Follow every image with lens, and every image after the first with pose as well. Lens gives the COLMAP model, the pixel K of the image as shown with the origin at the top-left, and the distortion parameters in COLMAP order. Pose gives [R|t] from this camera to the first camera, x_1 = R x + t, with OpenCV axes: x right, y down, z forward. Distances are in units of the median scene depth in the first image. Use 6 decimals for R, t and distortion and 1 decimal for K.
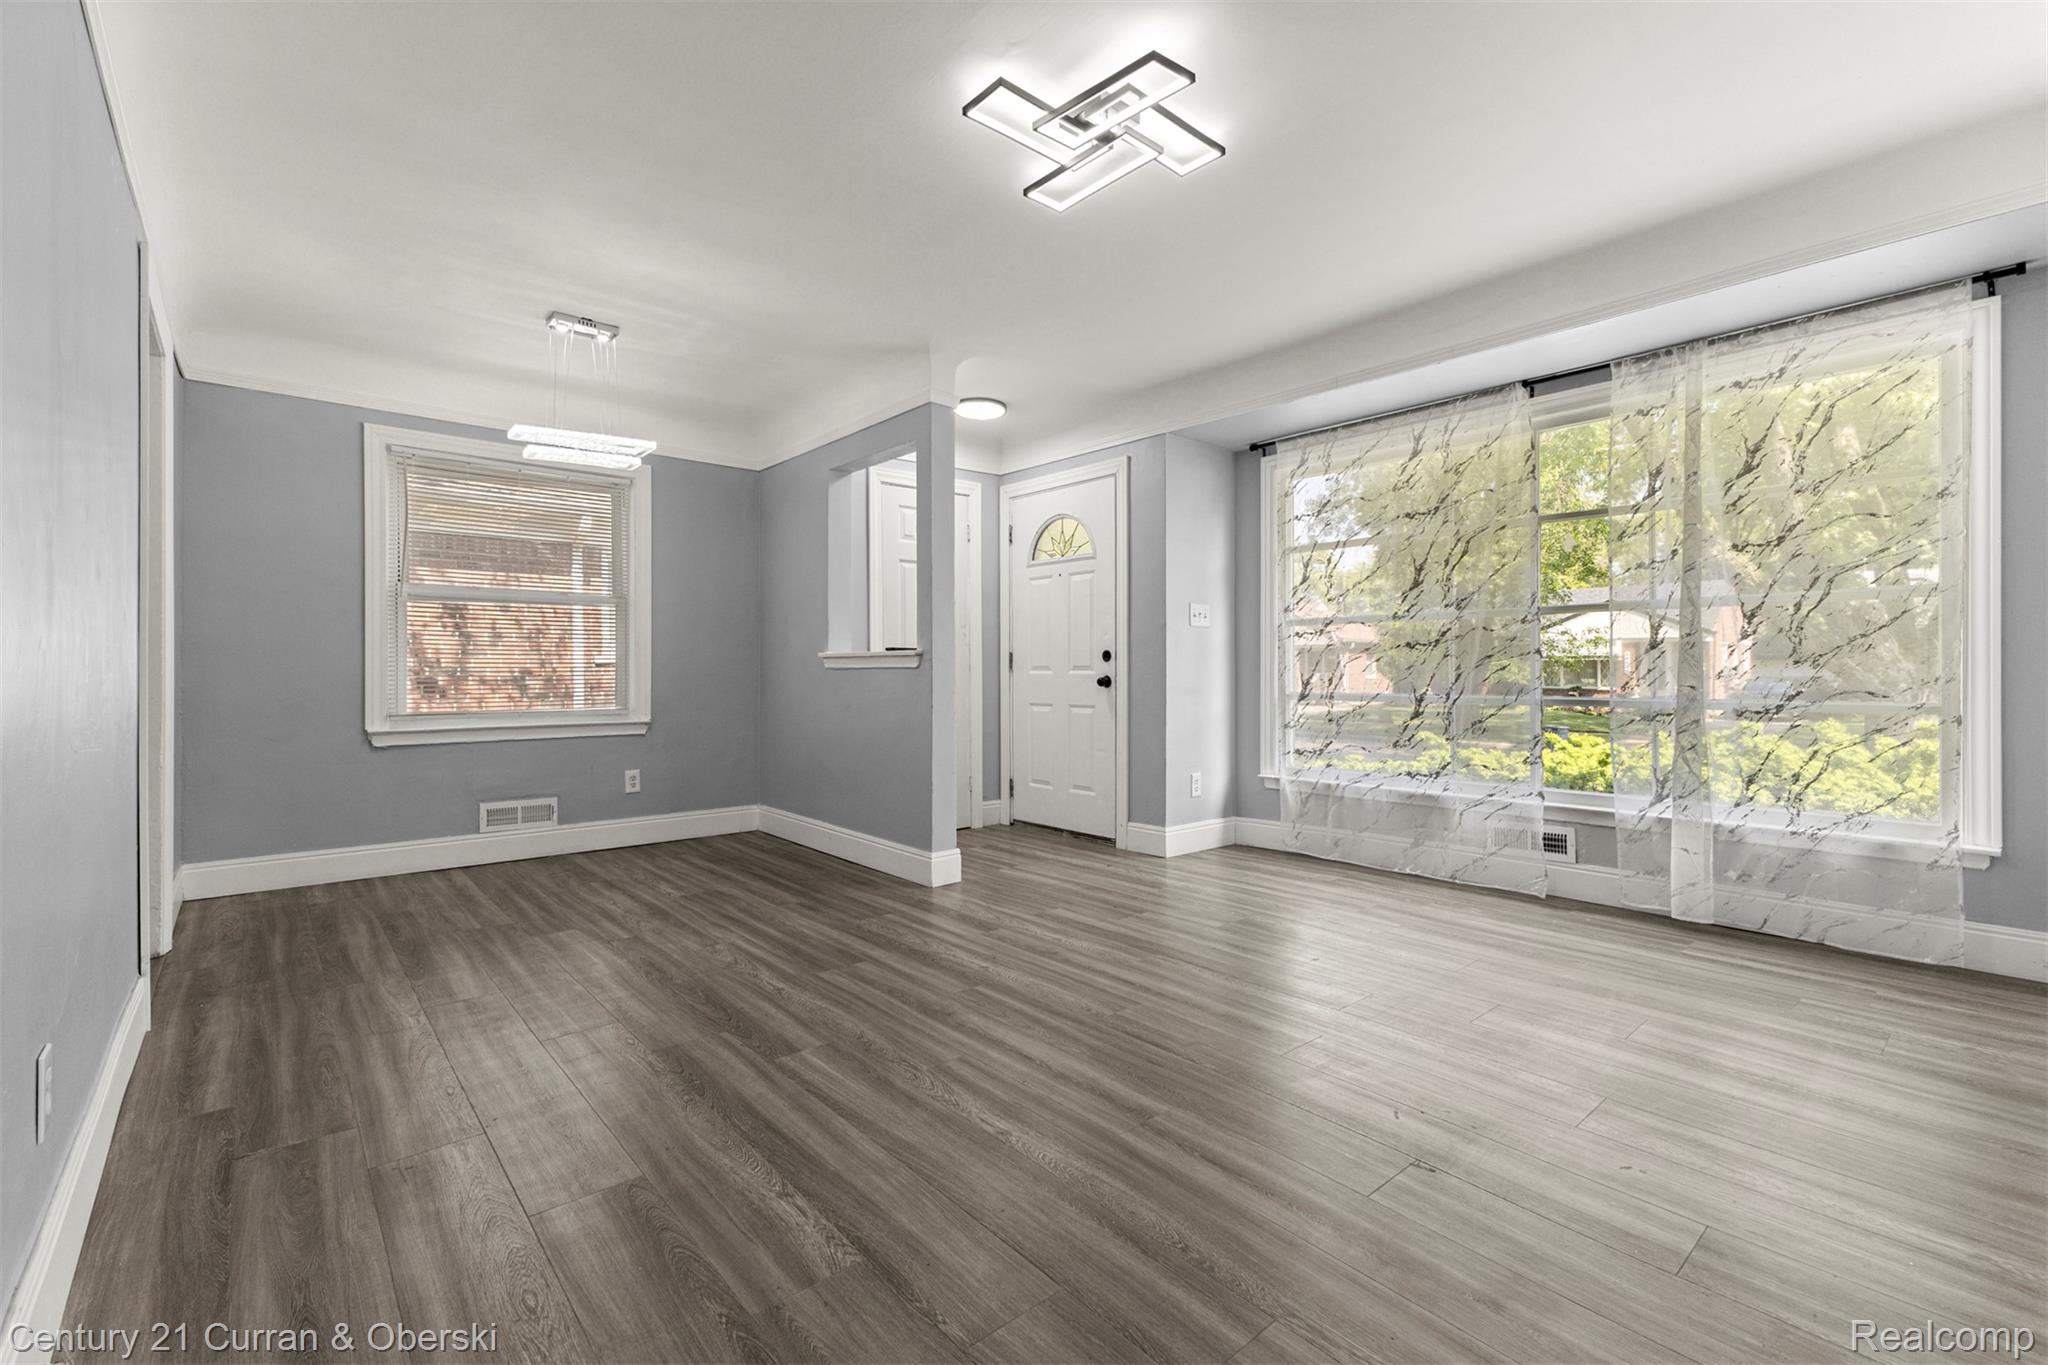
lens RADIAL K [[883.6, 0, 1022.0], [0, 883.6, 672.3], [0, 0, 1]] dist [0.011059, -0.000661]
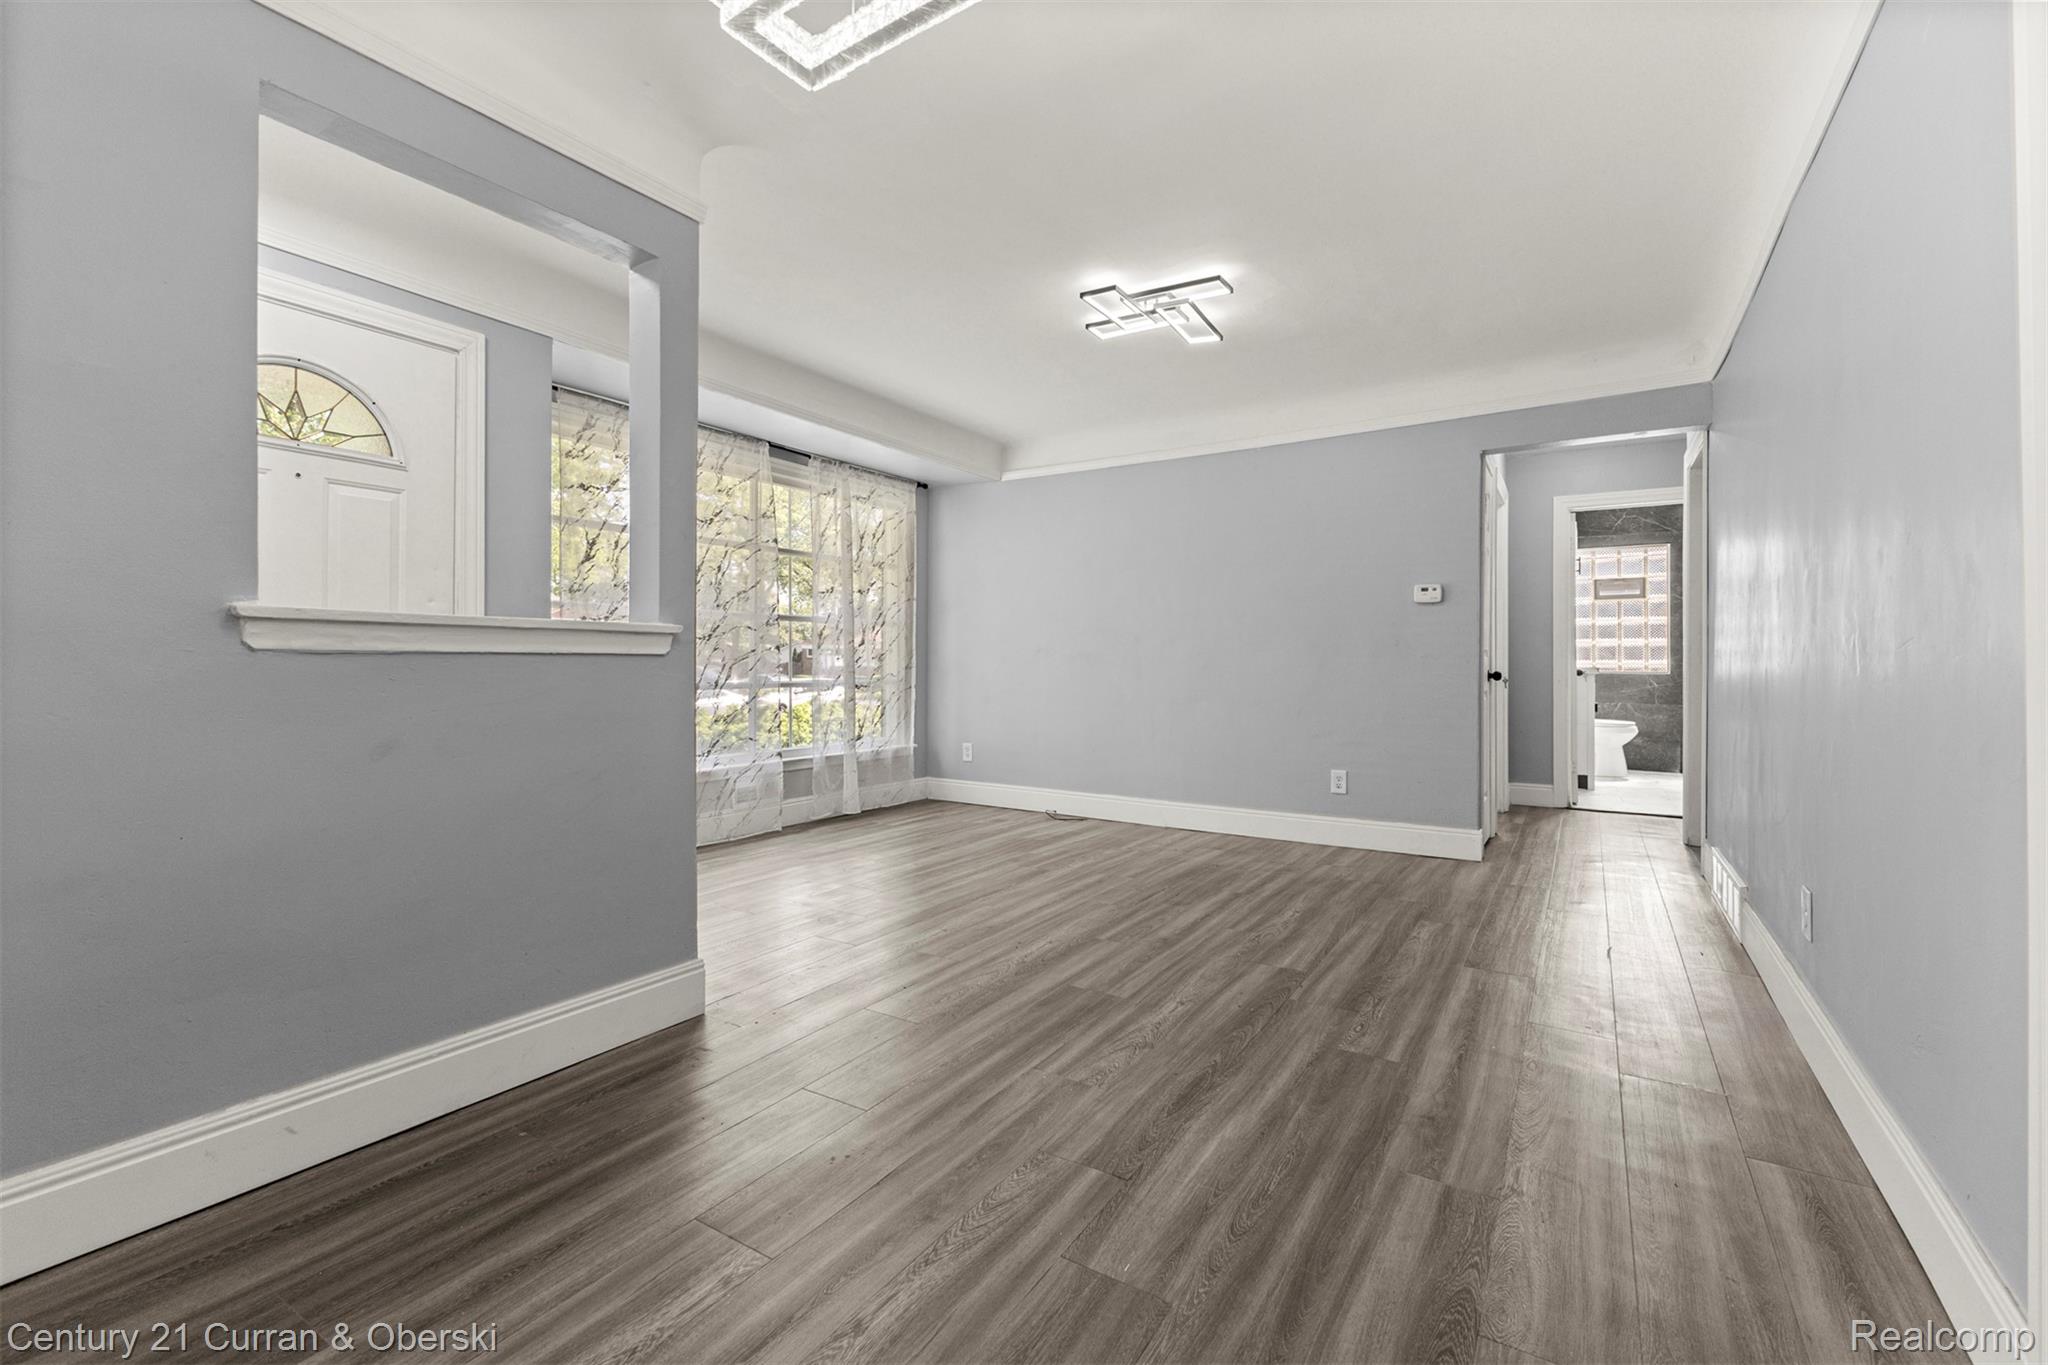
lens RADIAL K [[894.7, 0, 1015.4], [0, 894.7, 661.3], [0, 0, 1]] dist [0.008558, -0.000187]
pose [[-0.289052, 0.002711, 0.957309, -0.970052], [-0.002943, 0.999989, -0.003720, 0.000502], [-0.957309, -0.003893, -0.289041, 1.237847]]
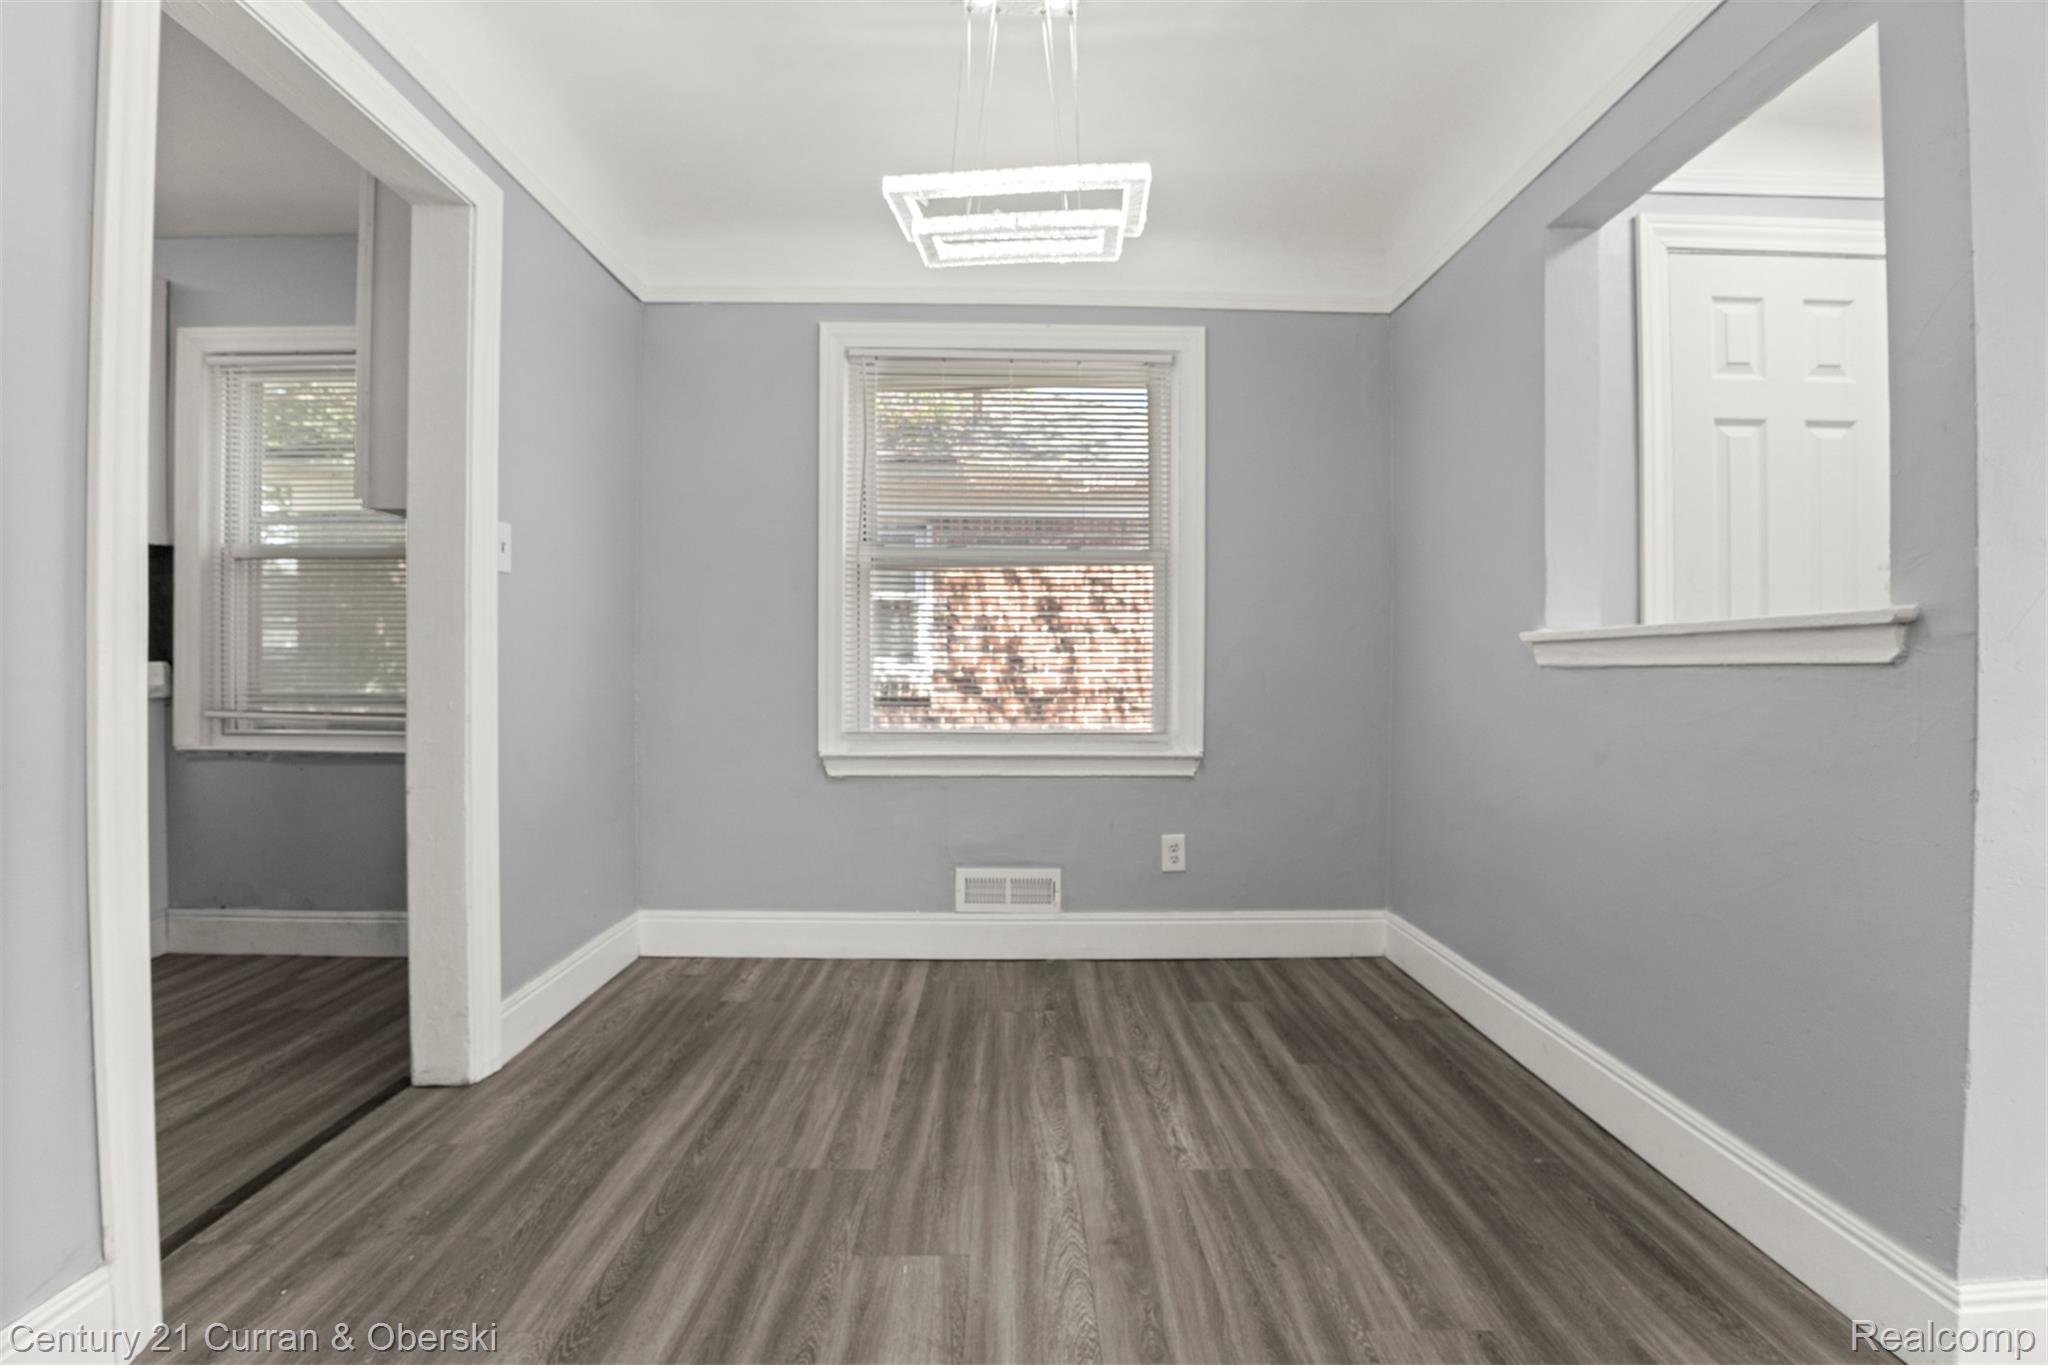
lens RADIAL K [[878.9, 0, 1024.0], [0, 878.9, 682.5], [0, 0, 1]] dist [-0.053234, 0.012351]
pose [[0.770147, 0.011695, -0.637759, -0.216625], [-0.004401, 0.999906, 0.013021, -0.001228], [0.637851, -0.007221, 0.770126, 0.746849]]
